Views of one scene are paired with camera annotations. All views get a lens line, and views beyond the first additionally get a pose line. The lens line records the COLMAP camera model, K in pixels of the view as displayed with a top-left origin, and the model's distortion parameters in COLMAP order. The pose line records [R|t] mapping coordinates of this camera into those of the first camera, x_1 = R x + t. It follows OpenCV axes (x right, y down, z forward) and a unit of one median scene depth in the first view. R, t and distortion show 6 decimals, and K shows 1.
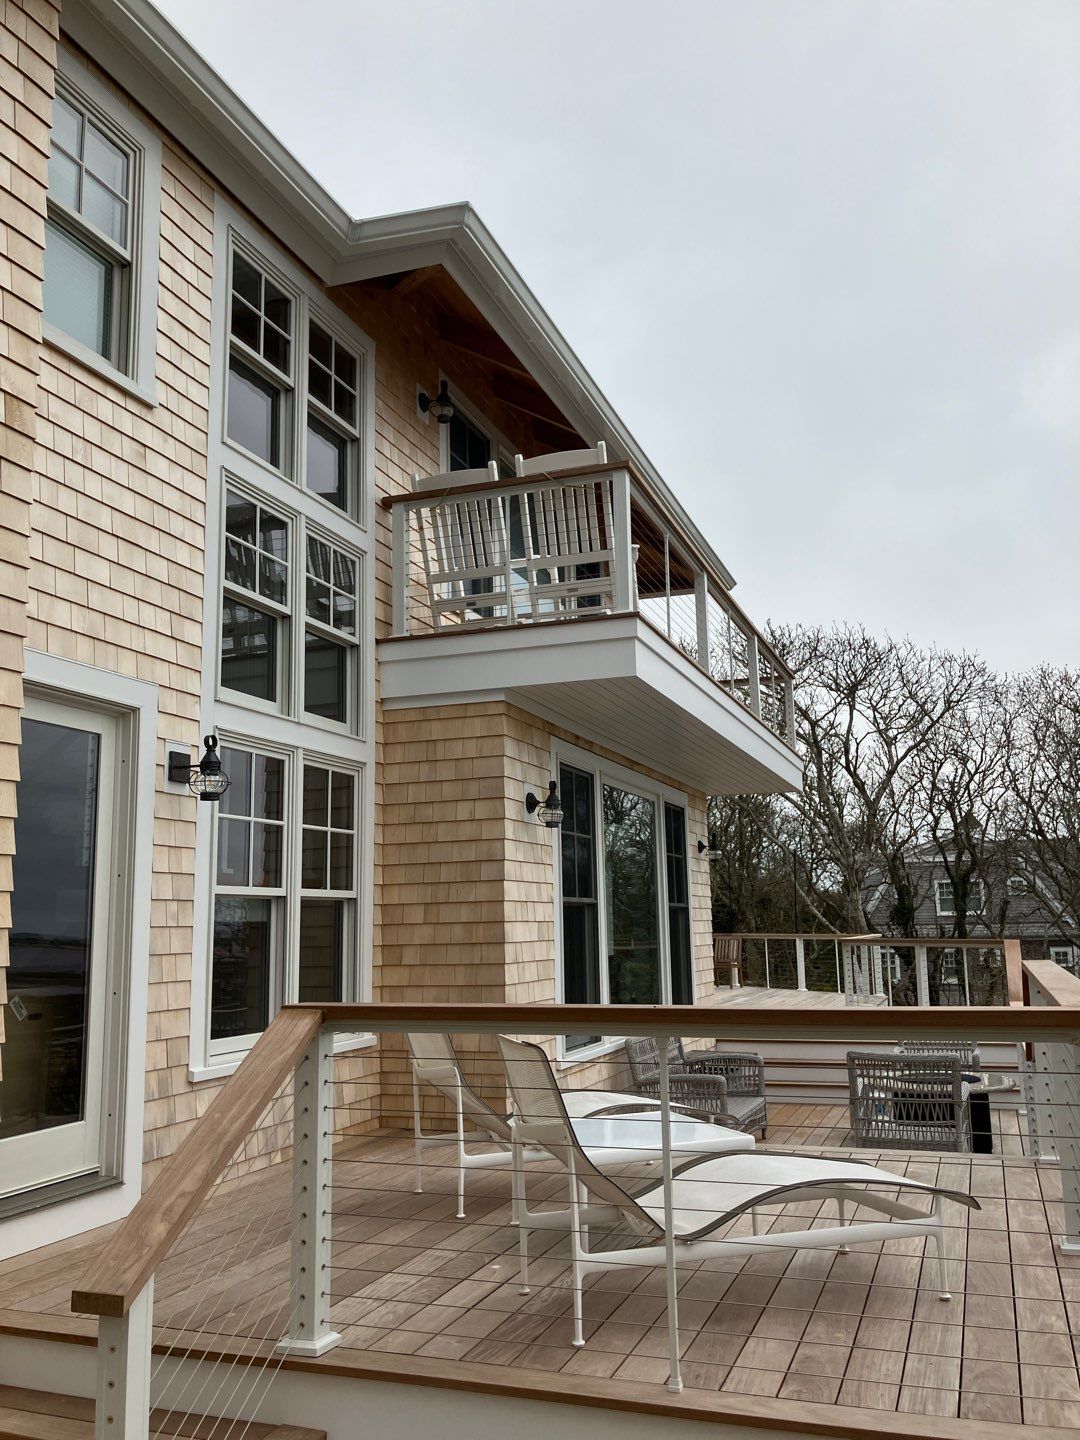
lens RADIAL K [[1200.8, 0, 555.7], [0, 1200.8, 730.6], [0, 0, 1]] dist [0.046911, -0.058389]
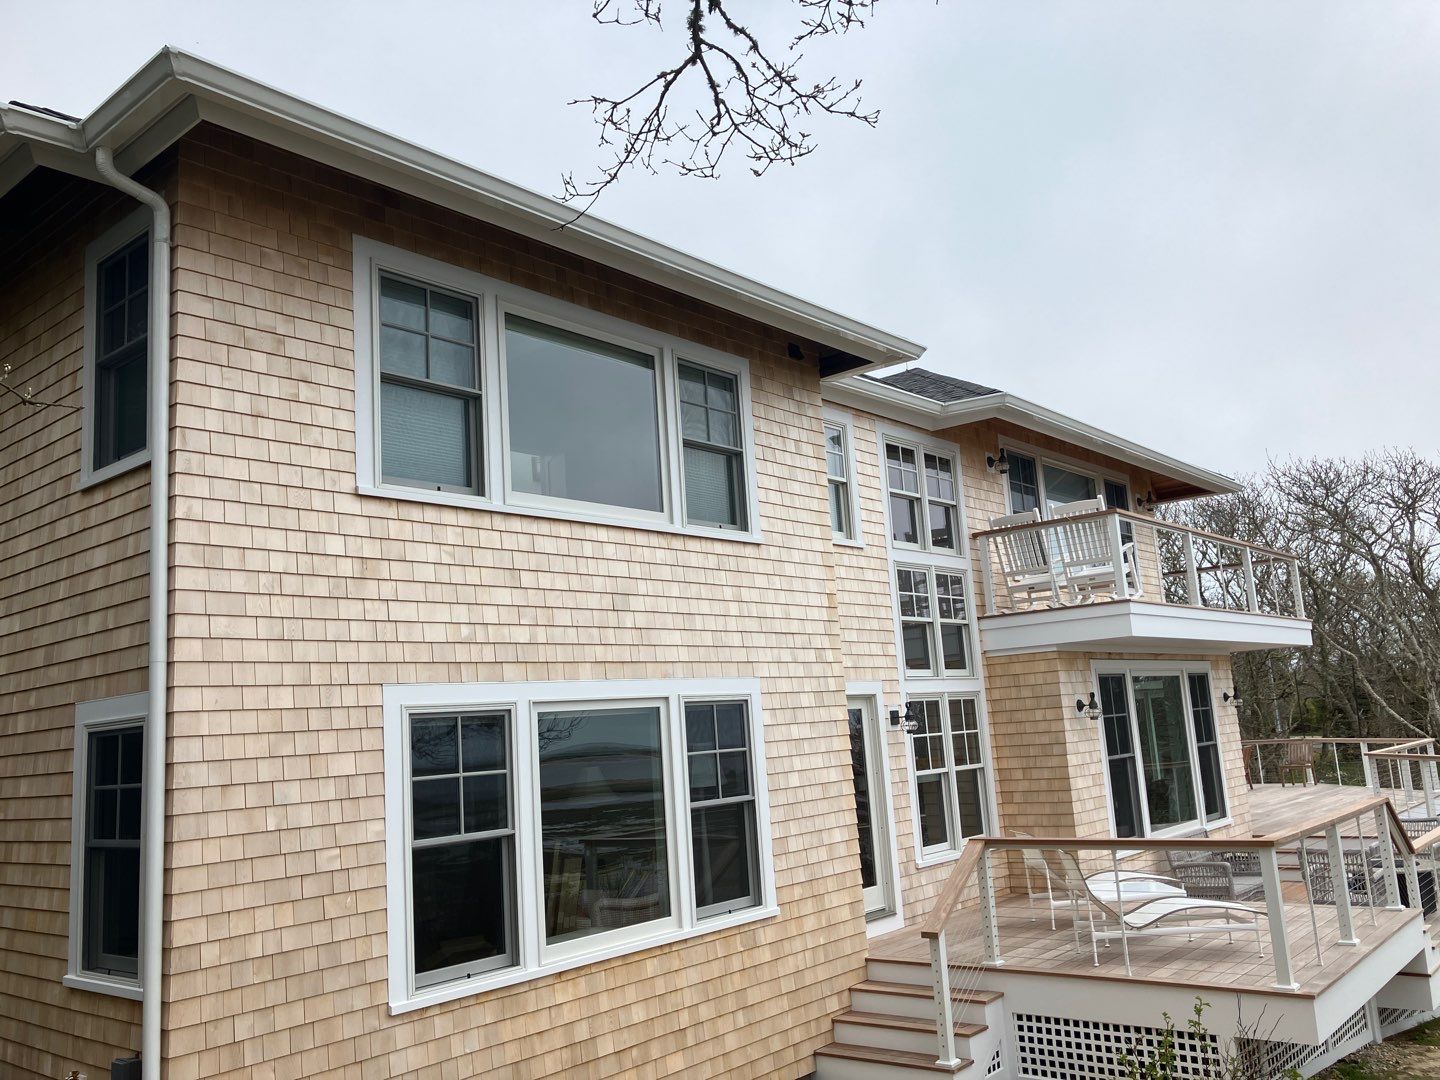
lens RADIAL K [[1200.8, 0, 725.1], [0, 1200.8, 538.0], [0, 0, 1]] dist [0.046911, -0.058389]
pose [[0.936299, -0.101378, -0.336254, 0.119420], [0.106635, 0.994294, -0.002848, -0.249298], [0.334624, -0.033190, 0.941767, -0.860091]]
